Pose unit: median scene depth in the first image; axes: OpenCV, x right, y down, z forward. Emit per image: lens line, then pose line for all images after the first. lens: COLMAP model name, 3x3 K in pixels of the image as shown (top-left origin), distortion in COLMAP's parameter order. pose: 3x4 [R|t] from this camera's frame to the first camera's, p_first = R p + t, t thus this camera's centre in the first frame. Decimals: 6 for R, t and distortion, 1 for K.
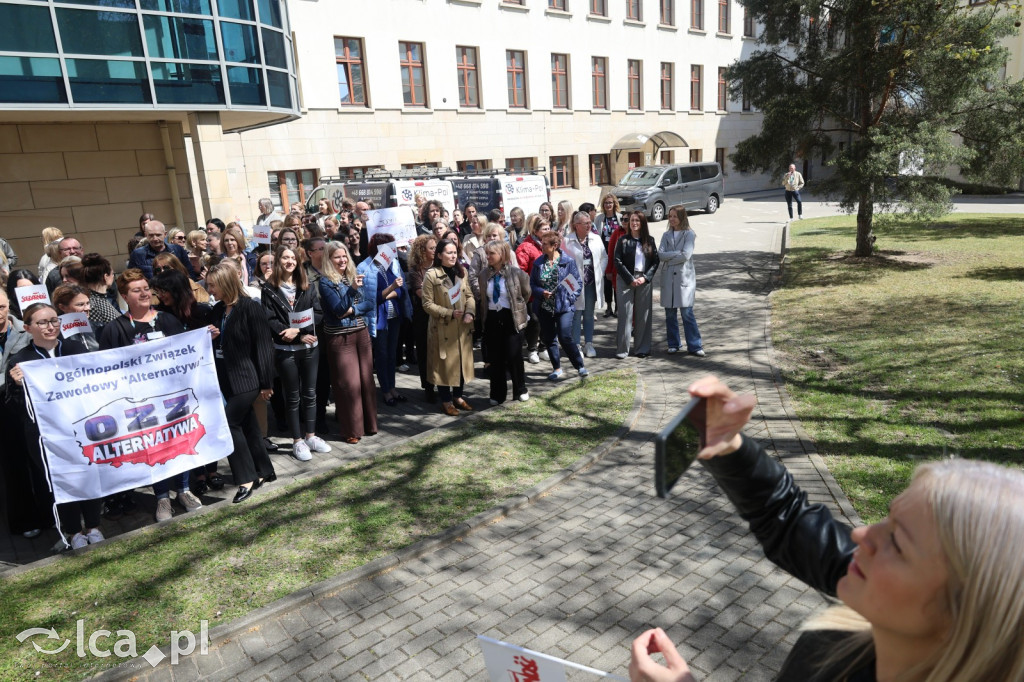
lens RADIAL K [[707.1, 0, 507.2], [0, 707.1, 336.4], [0, 0, 1]] dist [0.001854, 0.003029]
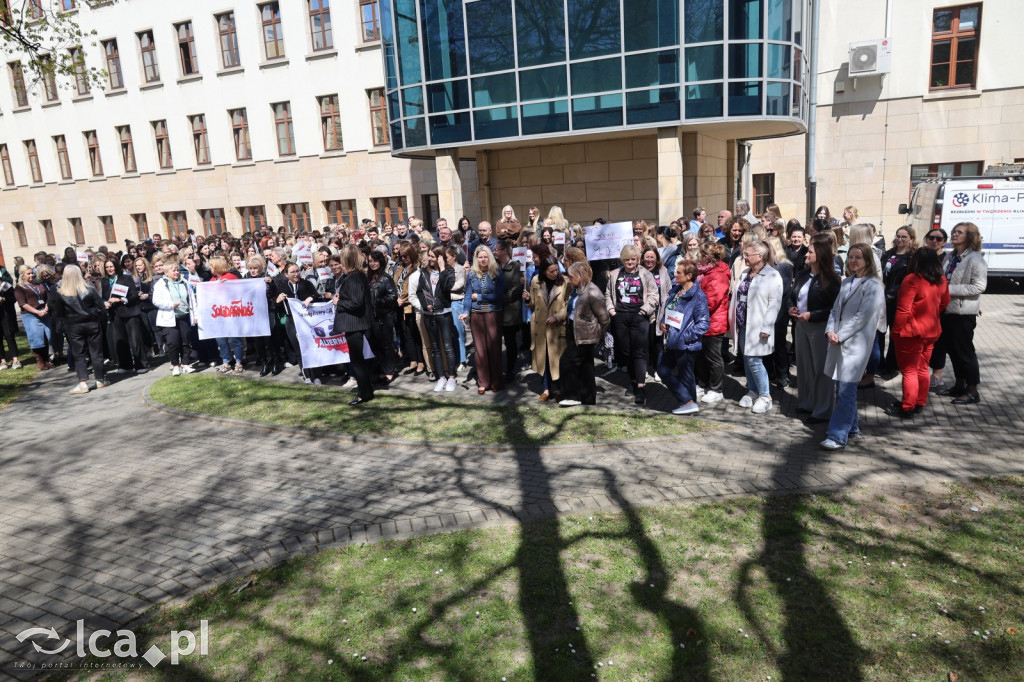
lens RADIAL K [[707.1, 0, 507.2], [0, 707.1, 336.4], [0, 0, 1]] dist [0.001854, 0.003029]
pose [[0.387868, 0.214073, -0.896510, 0.989560], [-0.184412, 0.971012, 0.152078, -0.169859], [0.903078, 0.106341, 0.416103, 0.473988]]
